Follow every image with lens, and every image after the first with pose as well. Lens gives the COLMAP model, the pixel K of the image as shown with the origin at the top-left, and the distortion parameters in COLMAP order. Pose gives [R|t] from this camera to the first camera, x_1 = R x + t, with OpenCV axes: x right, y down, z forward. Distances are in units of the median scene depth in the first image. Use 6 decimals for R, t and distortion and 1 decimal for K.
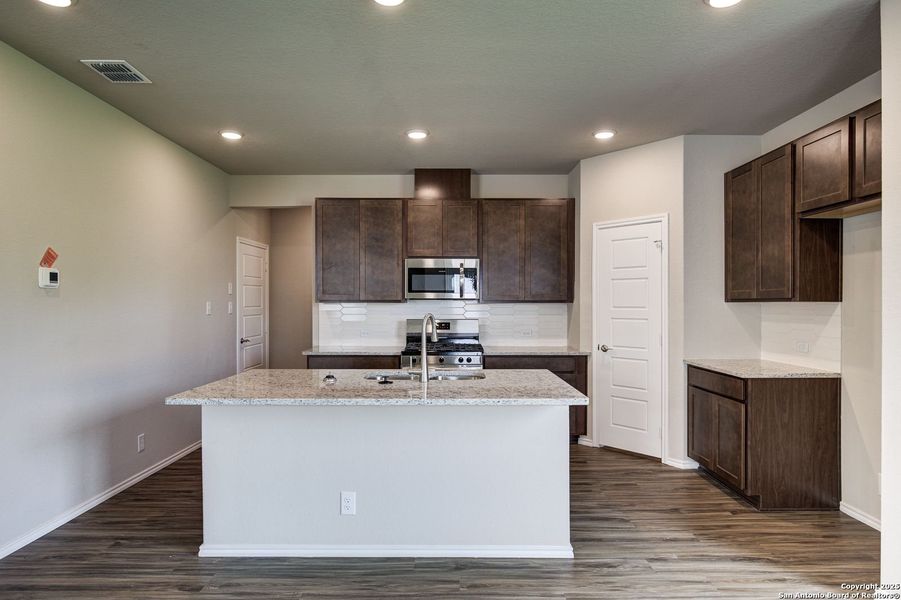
lens RADIAL K [[515.1, 0, 450.5], [0, 515.1, 300.0], [0, 0, 1]] dist [-0.003284, -0.001381]
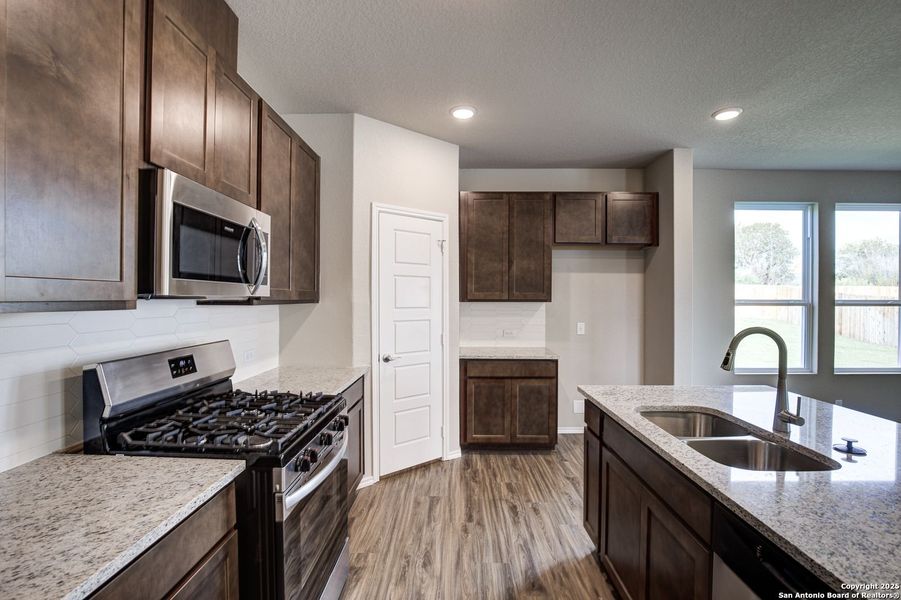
lens RADIAL K [[415.3, 0, 450.5], [0, 415.3, 300.0], [0, 0, 1]] dist [-0.027887, -0.000068]
pose [[0.011886, -0.004665, 0.999918, -0.355609], [-0.012381, 0.999912, 0.004812, -0.003850], [-0.999853, -0.012437, 0.011827, 0.872415]]
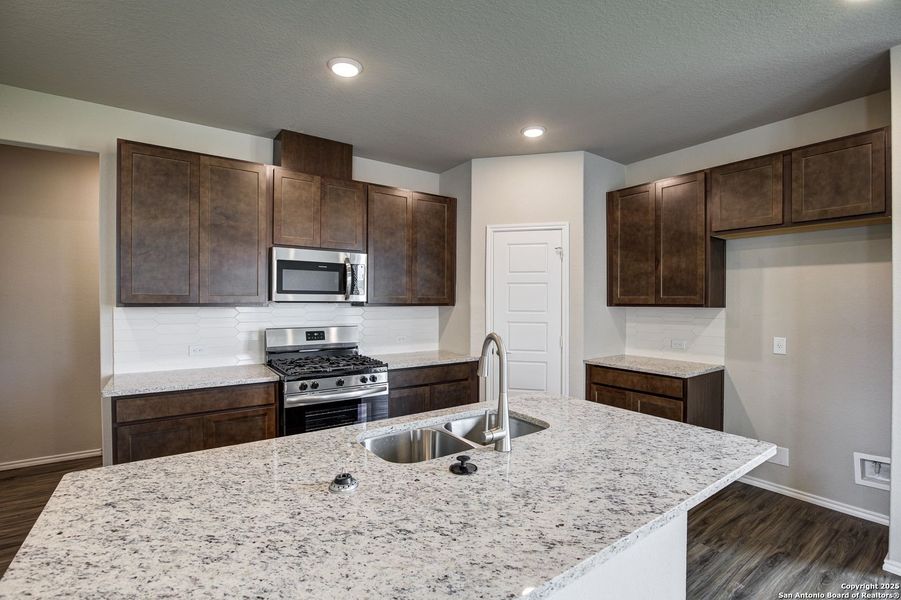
lens RADIAL K [[407.5, 0, 453.9], [0, 407.5, 303.4], [0, 0, 1]] dist [-0.029742, -0.000080]
pose [[0.817453, -0.001356, 0.575993, -0.222048], [-0.007309, 0.999892, 0.012727, -0.009706], [-0.575948, -0.014614, 0.817355, 0.401465]]
